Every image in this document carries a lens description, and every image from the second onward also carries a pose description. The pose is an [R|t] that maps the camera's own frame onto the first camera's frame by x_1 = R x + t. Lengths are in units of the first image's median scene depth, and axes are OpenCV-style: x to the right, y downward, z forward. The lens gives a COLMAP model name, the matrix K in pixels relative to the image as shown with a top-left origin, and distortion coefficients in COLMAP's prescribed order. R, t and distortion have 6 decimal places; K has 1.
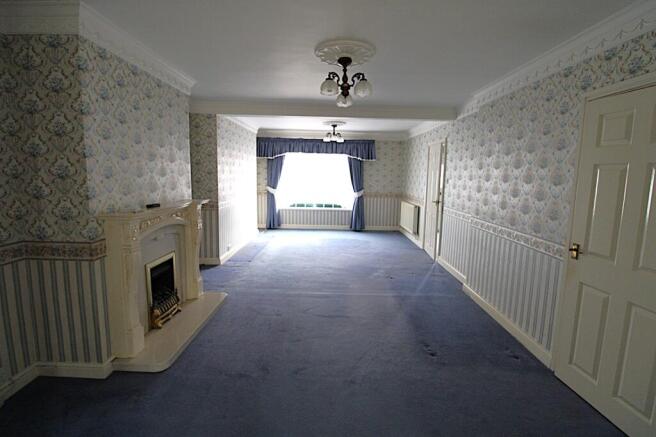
lens RADIAL K [[303.1, 0, 331.4], [0, 303.1, 209.0], [0, 0, 1]] dist [0.000468, -0.012650]
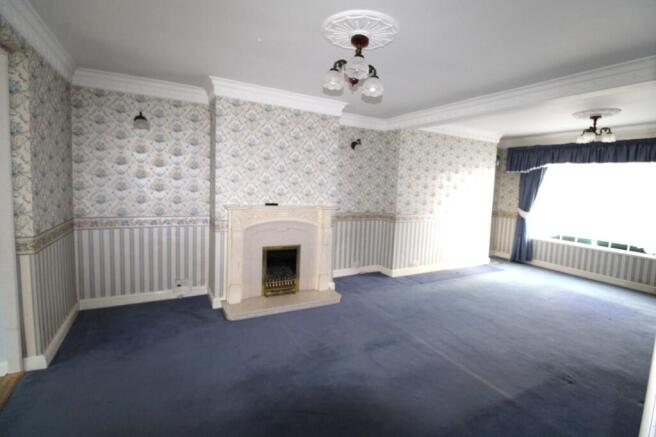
lens RADIAL K [[303.1, 0, 331.4], [0, 303.1, 209.0], [0, 0, 1]] dist [0.000468, -0.012650]
pose [[0.495932, 0.075399, -0.865082, 0.239251], [-0.135760, 0.990705, 0.008520, -0.012431], [0.857684, 0.113218, 0.501558, 0.188903]]
